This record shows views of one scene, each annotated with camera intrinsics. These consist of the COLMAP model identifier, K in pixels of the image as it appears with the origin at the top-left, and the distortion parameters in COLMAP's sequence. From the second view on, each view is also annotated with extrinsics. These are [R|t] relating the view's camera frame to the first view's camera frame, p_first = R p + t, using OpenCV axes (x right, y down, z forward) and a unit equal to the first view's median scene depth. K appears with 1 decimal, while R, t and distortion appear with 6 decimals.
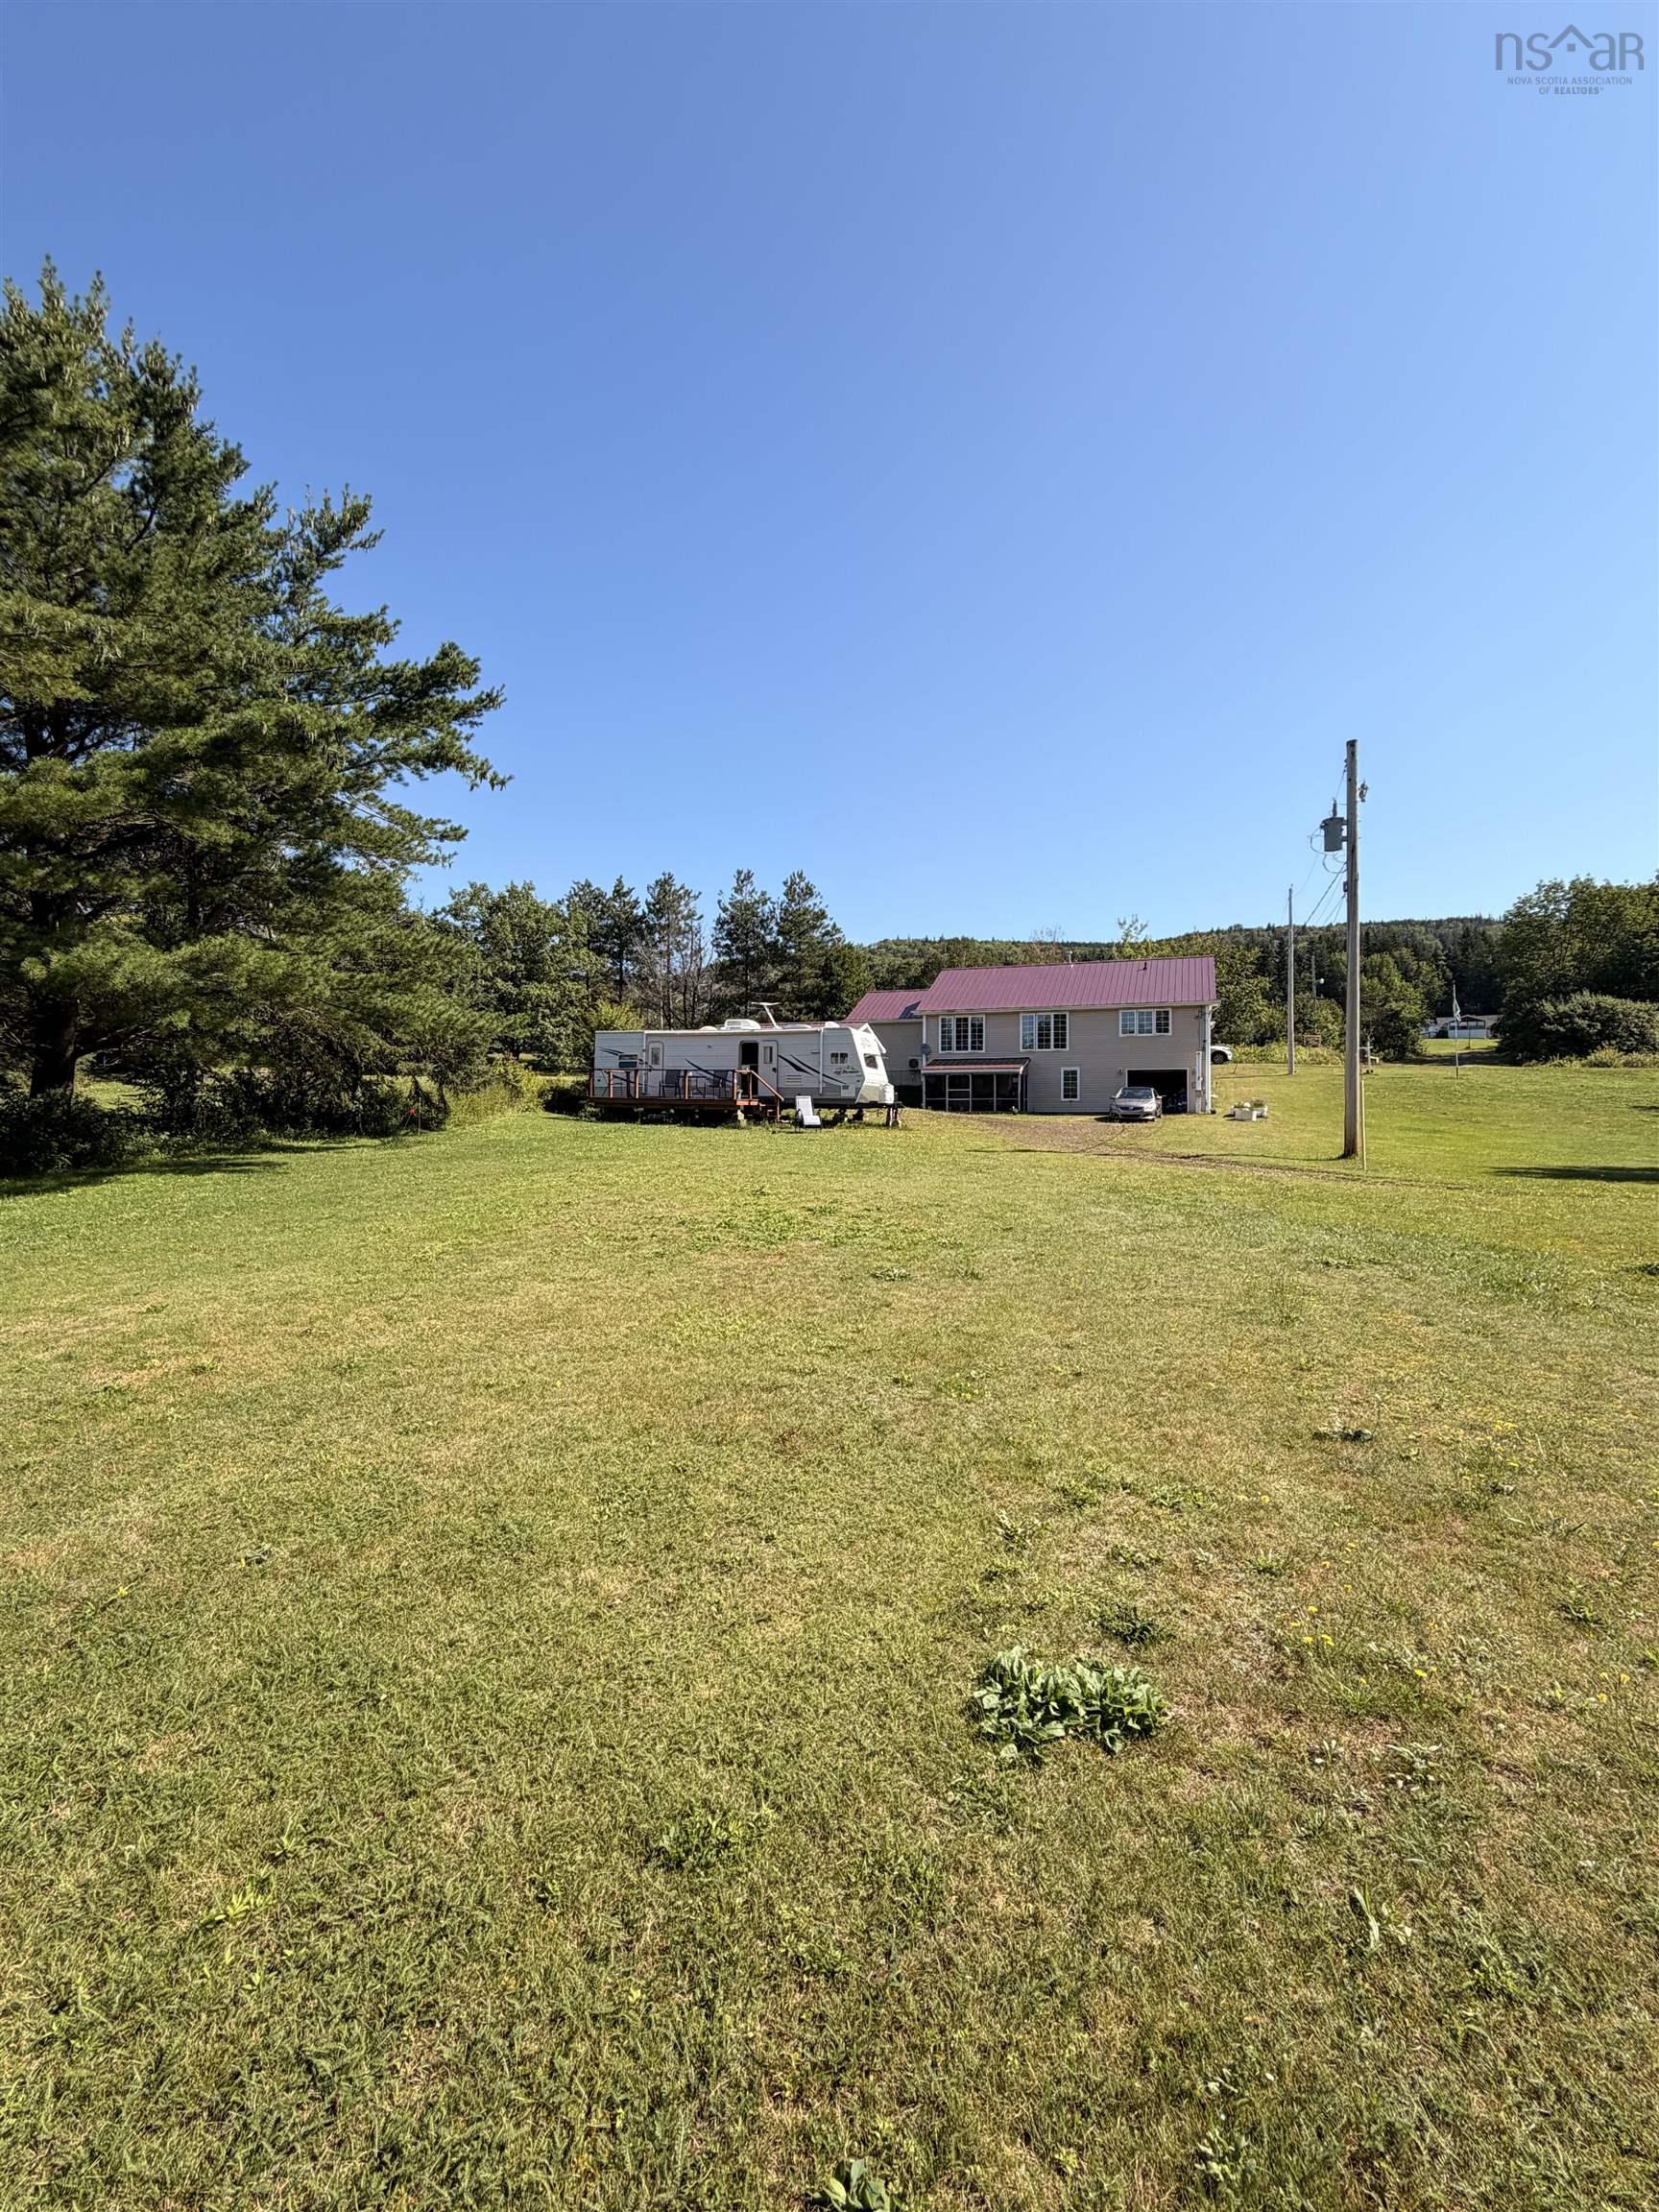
lens RADIAL K [[975.2, 0, 831.0], [0, 975.2, 1088.2], [0, 0, 1]] dist [0.001790, -0.001085]
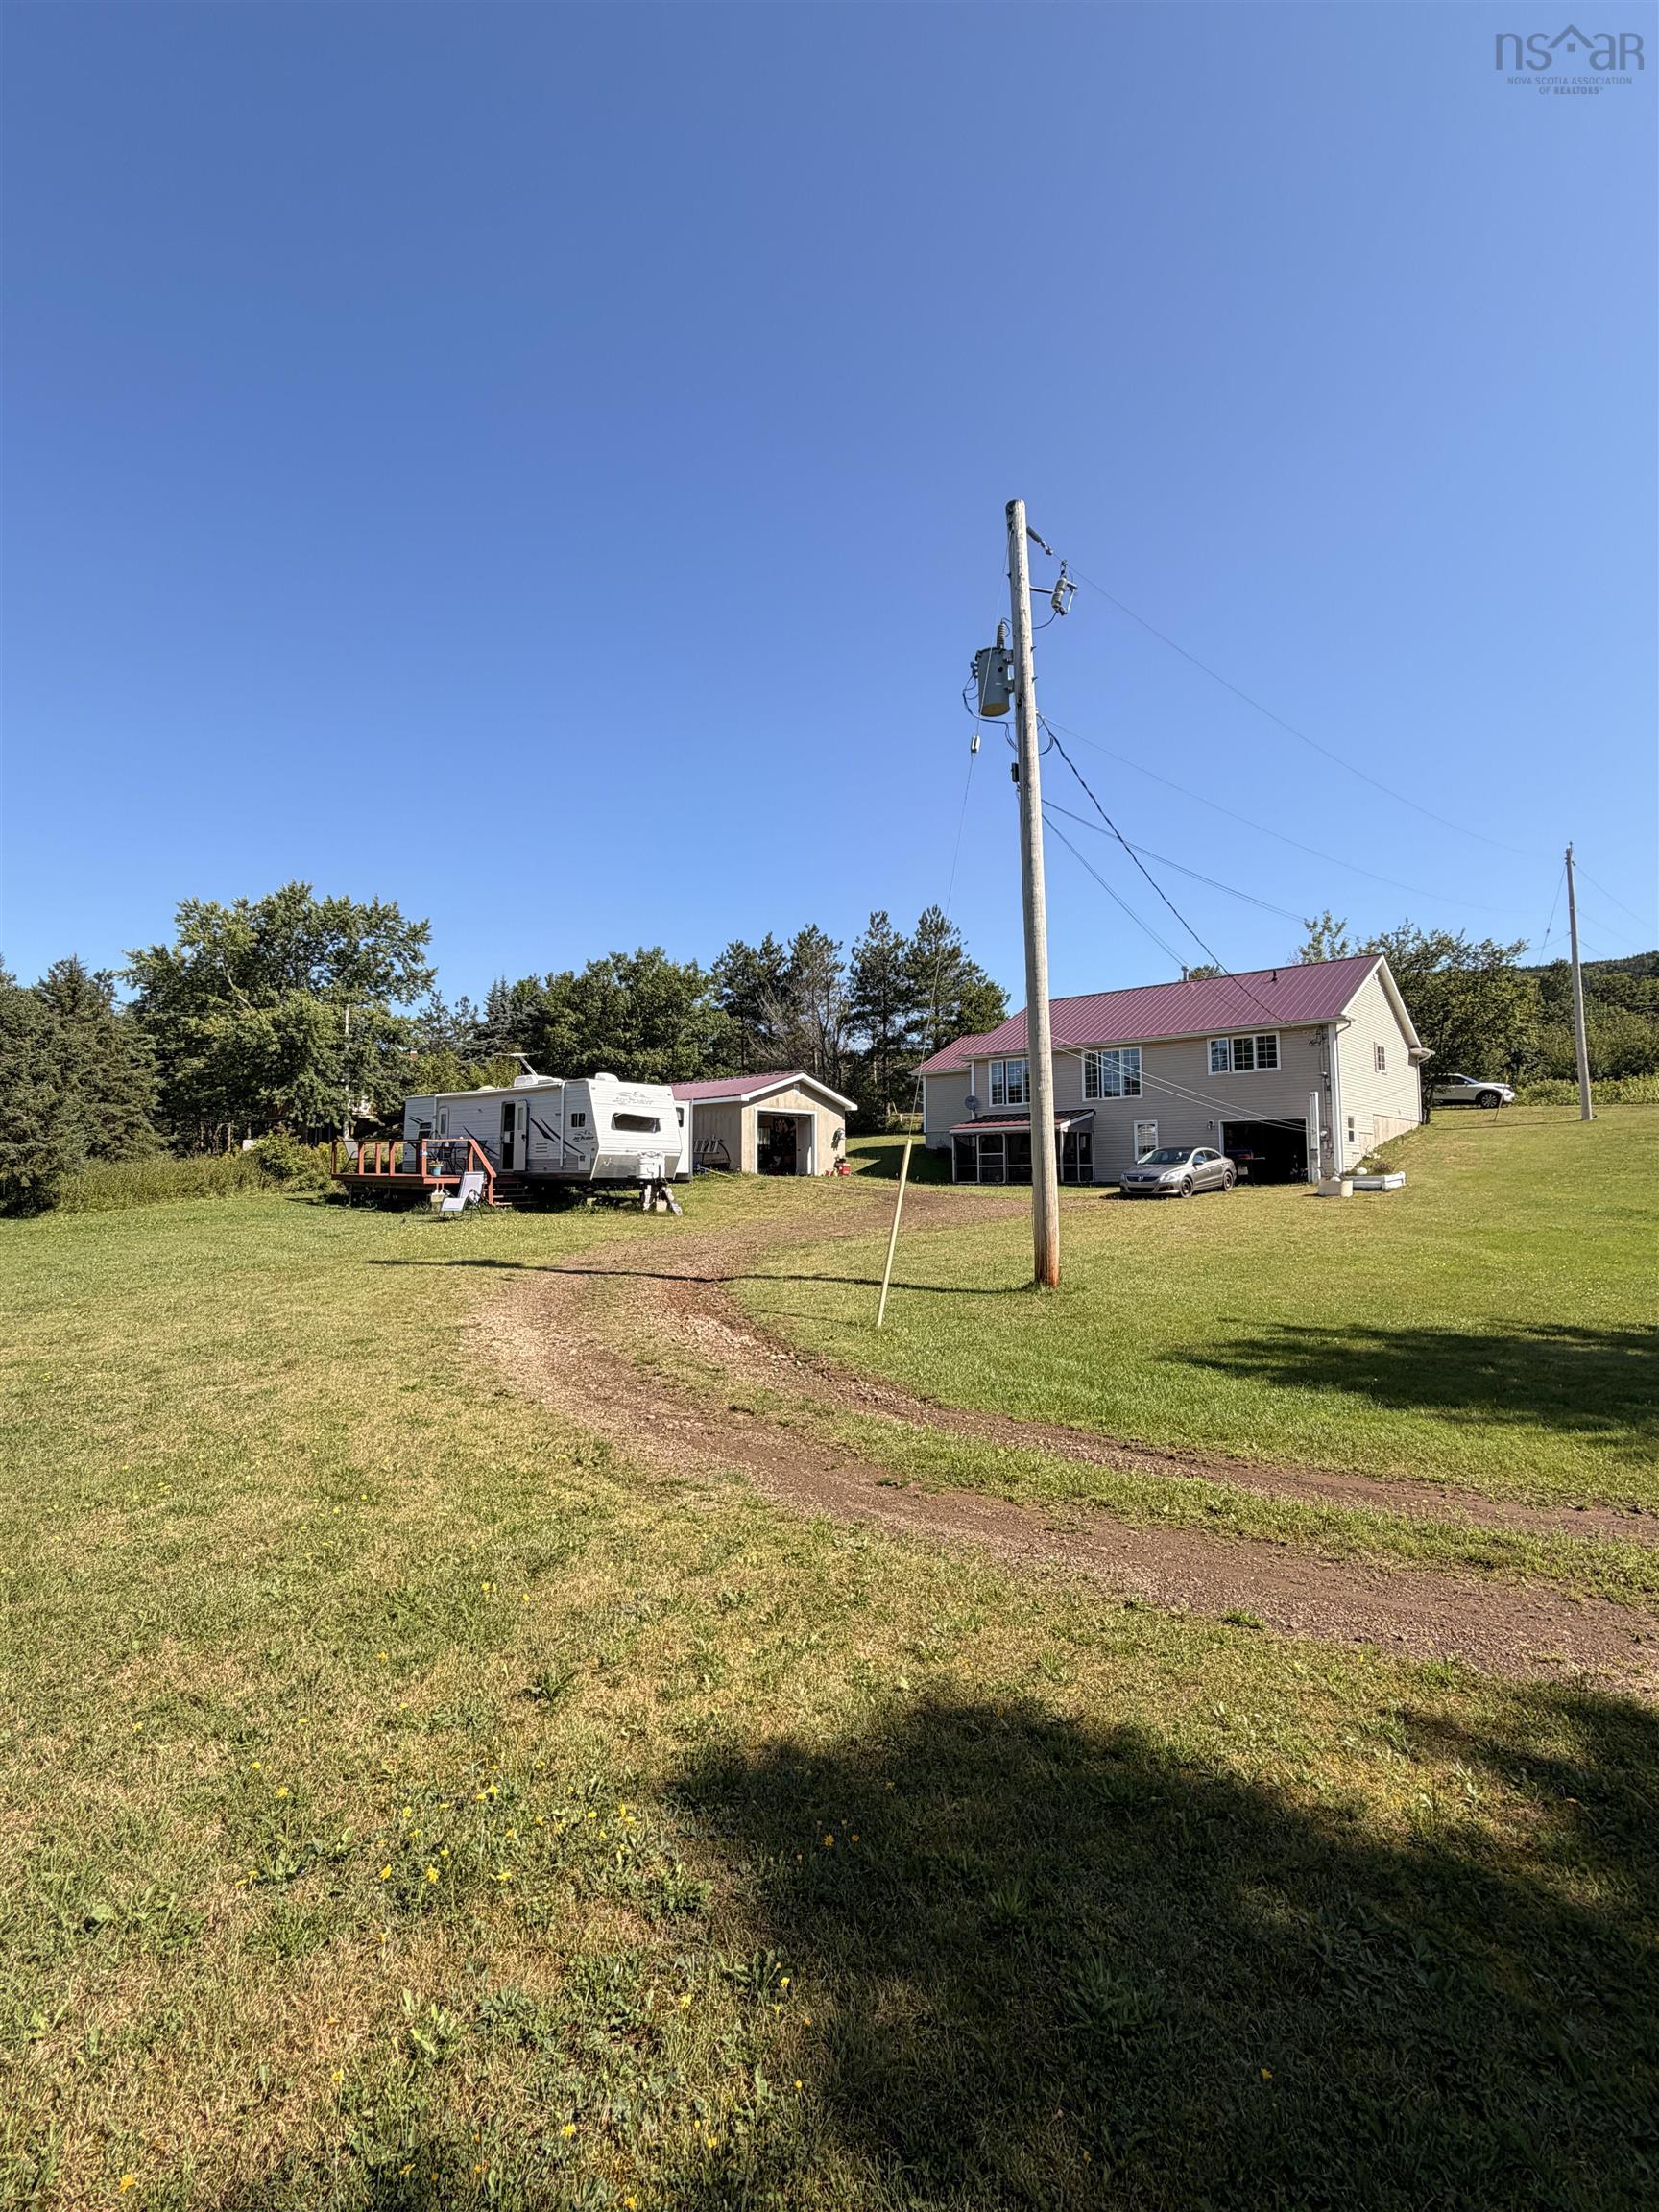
lens RADIAL K [[975.2, 0, 832.7], [0, 975.2, 1104.3], [0, 0, 1]] dist [0.001790, -0.001085]
pose [[0.928160, -0.035771, -0.370460, 0.324143], [0.018295, 0.998552, -0.050580, -0.000573], [0.371733, 0.040169, 0.927470, 0.245742]]
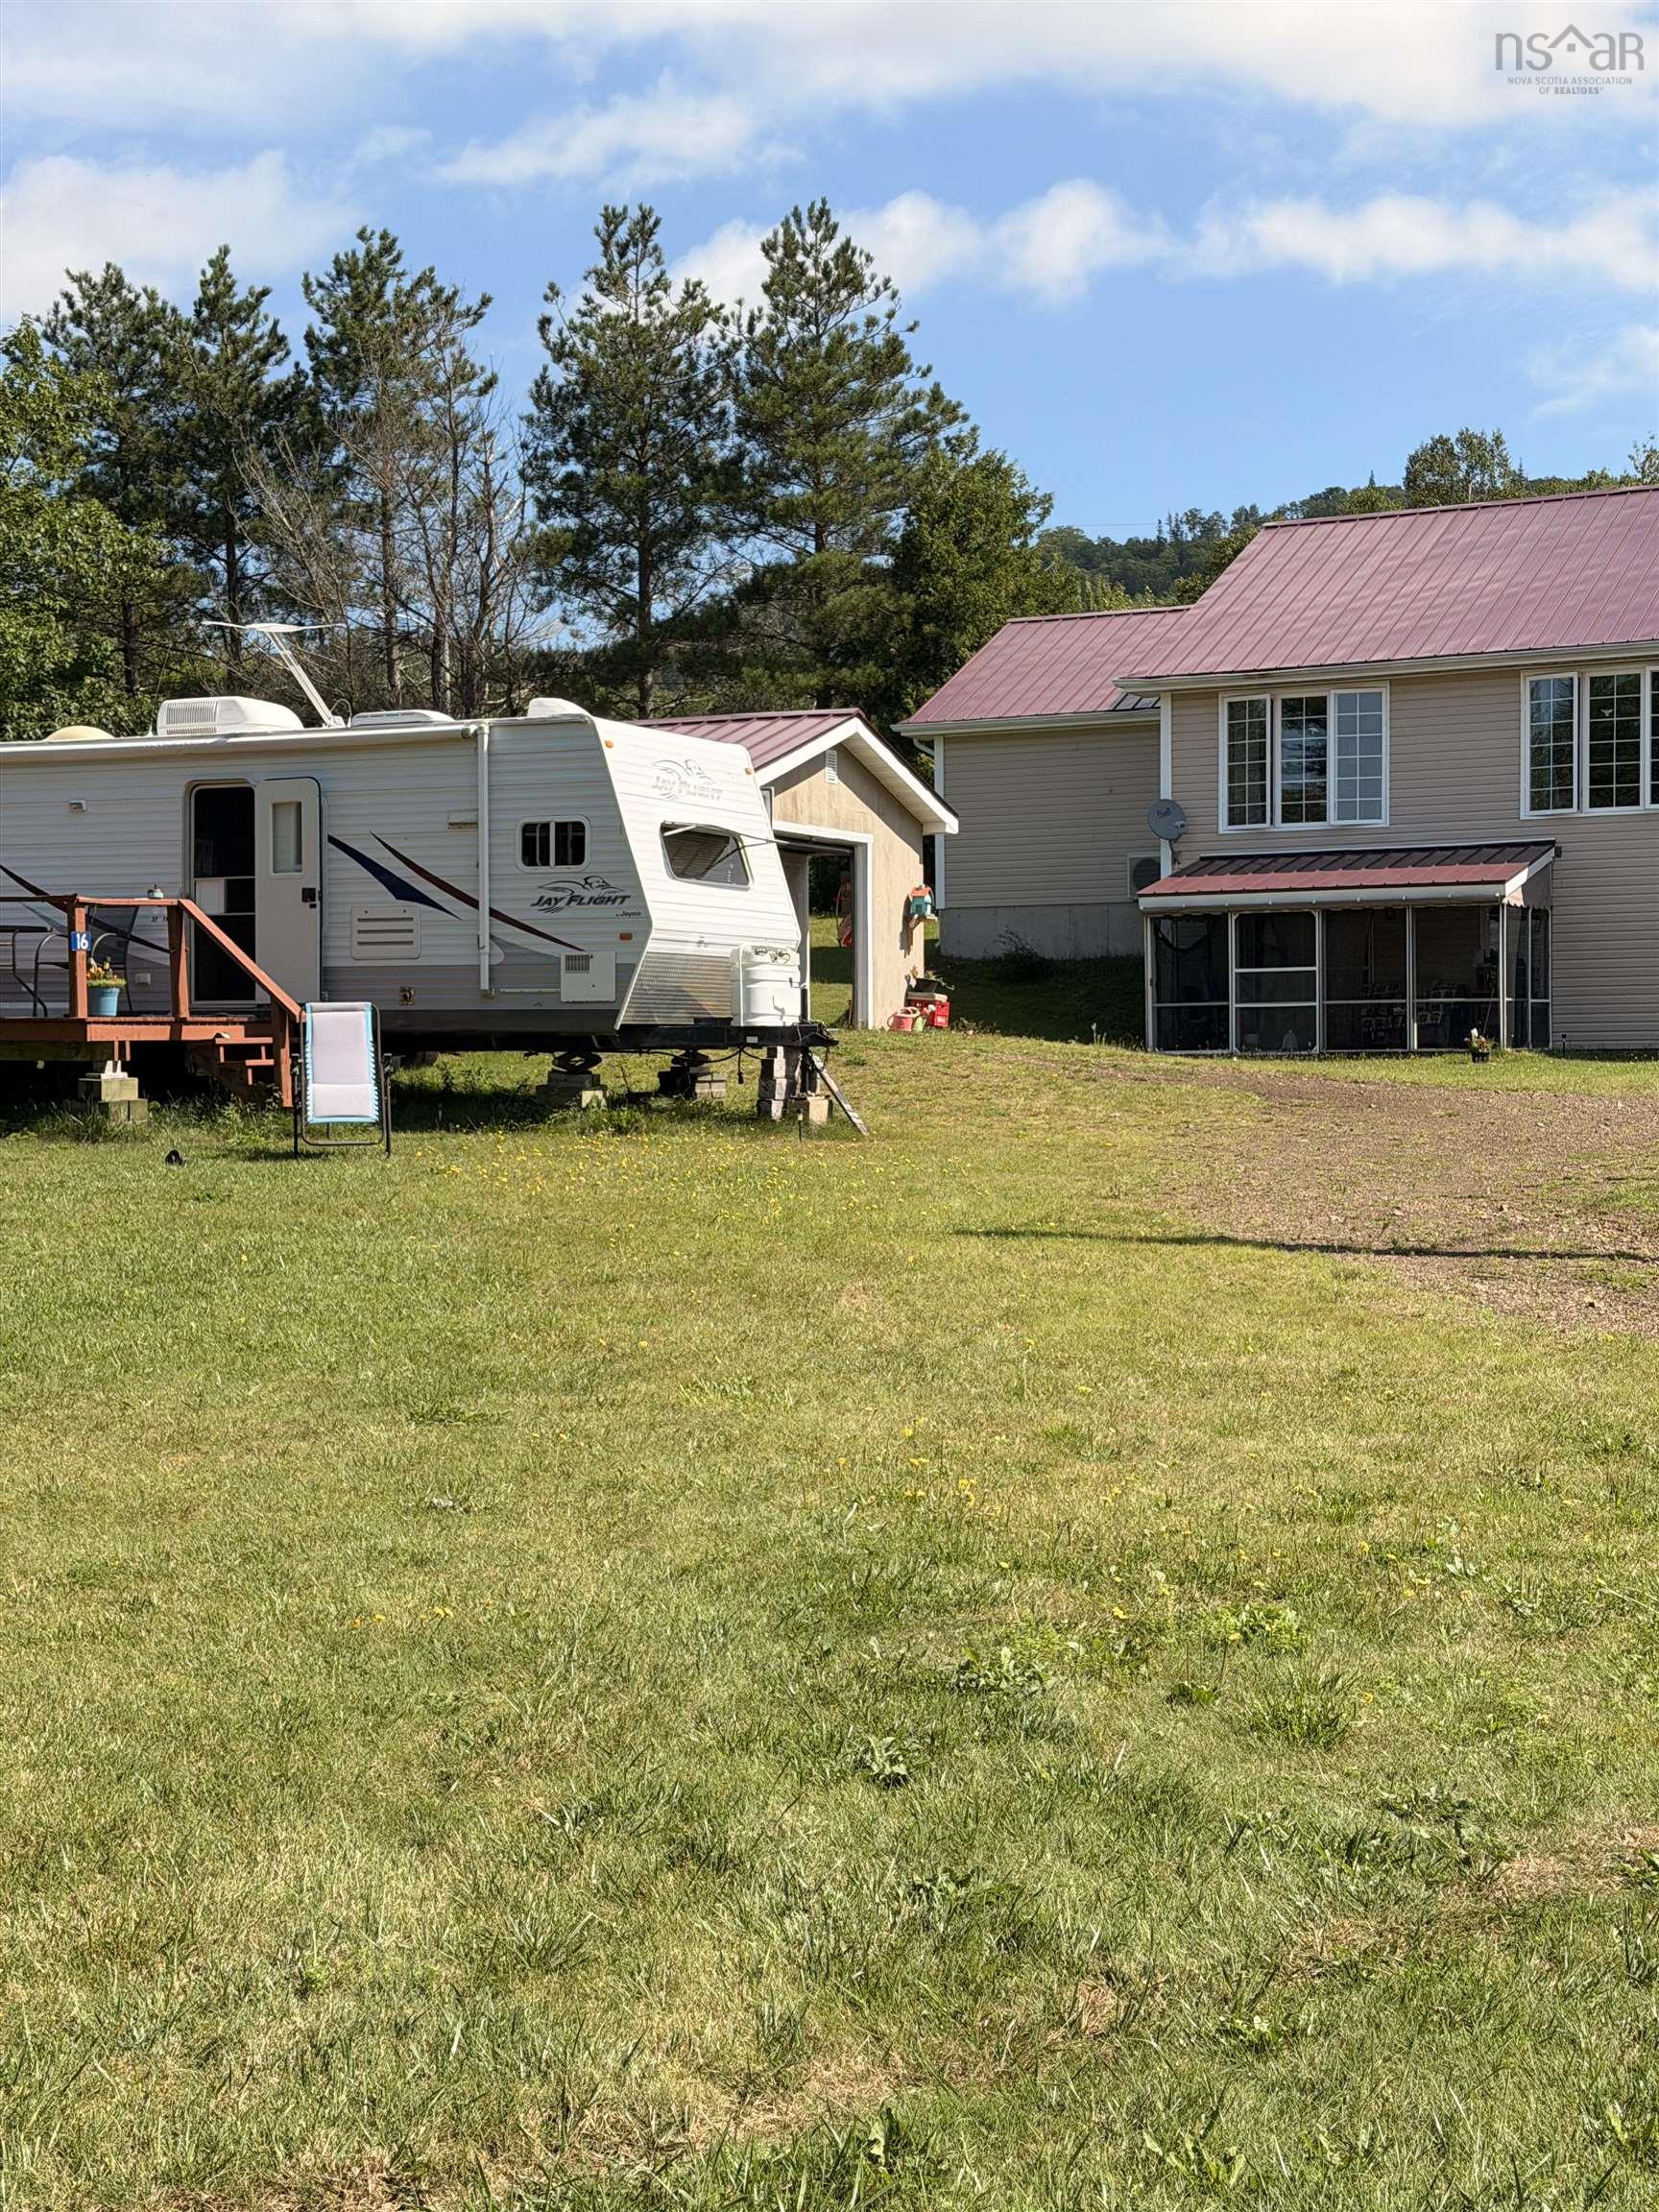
lens RADIAL K [[3036.7, 0, 839.0], [0, 3036.7, 1102.6], [0, 0, 1]] dist [0.137421, 0.000000]
pose [[0.993857, -0.010613, -0.110164, 0.110743], [0.015264, 0.999023, 0.041465, 0.002352], [0.109617, -0.042892, 0.993048, 0.166798]]
